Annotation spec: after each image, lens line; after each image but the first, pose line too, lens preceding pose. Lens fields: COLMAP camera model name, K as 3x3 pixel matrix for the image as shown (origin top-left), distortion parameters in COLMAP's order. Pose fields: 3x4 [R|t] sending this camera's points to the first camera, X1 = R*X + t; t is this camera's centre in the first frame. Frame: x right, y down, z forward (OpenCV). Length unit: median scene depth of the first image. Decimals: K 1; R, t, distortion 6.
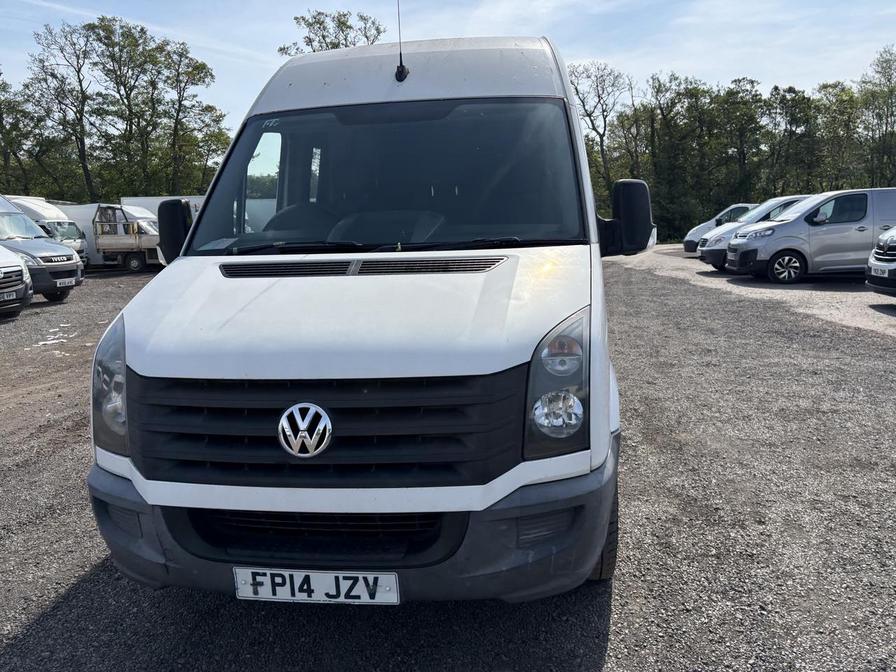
lens RADIAL K [[661.8, 0, 448.0], [0, 661.8, 327.8], [0, 0, 1]] dist [0.032845, -0.035510]
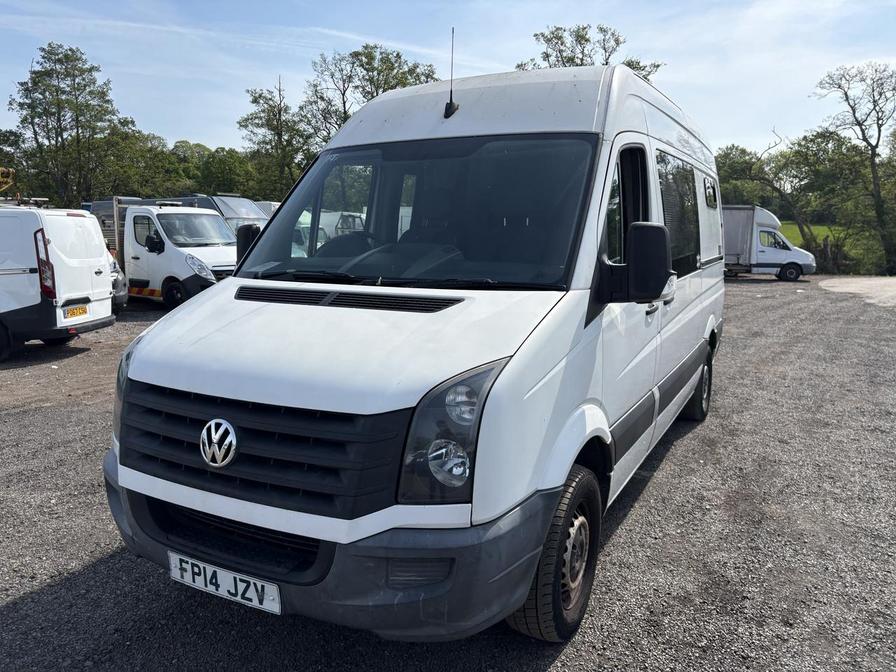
lens RADIAL K [[661.8, 0, 445.6], [0, 661.8, 334.4], [0, 0, 1]] dist [0.032845, -0.035510]
pose [[0.938156, 0.089487, -0.334449, 0.347779], [-0.091917, 0.995730, 0.008587, -0.051083], [0.333789, 0.022686, 0.942375, 0.039476]]
